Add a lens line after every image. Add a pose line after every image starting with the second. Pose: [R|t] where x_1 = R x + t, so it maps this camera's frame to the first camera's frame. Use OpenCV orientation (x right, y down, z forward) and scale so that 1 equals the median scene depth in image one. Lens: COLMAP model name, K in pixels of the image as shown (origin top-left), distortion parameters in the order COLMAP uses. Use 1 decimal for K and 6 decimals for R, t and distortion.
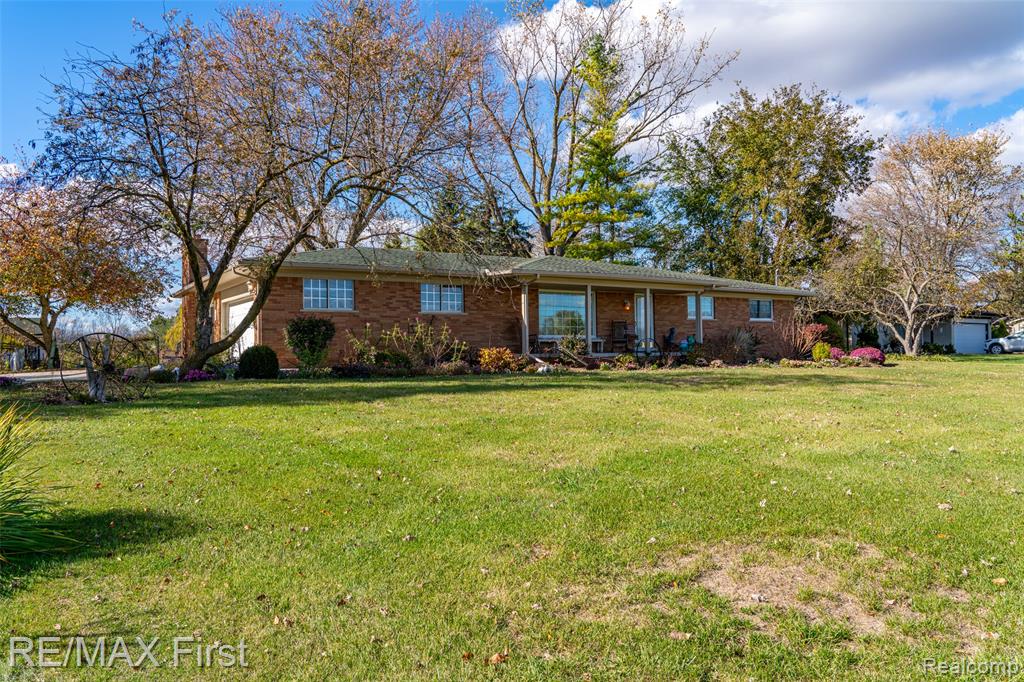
lens RADIAL K [[697.0, 0, 511.2], [0, 697.0, 340.7], [0, 0, 1]] dist [0.010942, 0.001522]
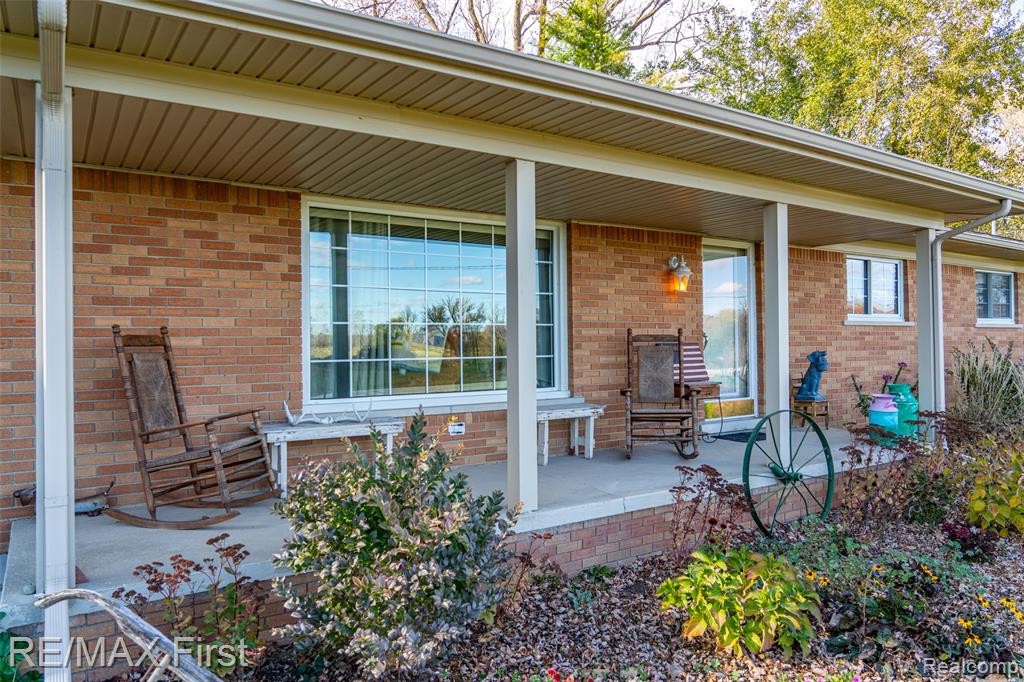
lens RADIAL K [[697.0, 0, 513.5], [0, 697.0, 338.0], [0, 0, 1]] dist [0.010942, 0.001522]
pose [[0.999770, -0.003503, 0.021164, 0.090814], [0.003456, 0.999991, 0.002282, -0.026020], [-0.021172, -0.002208, 0.999773, 0.703546]]
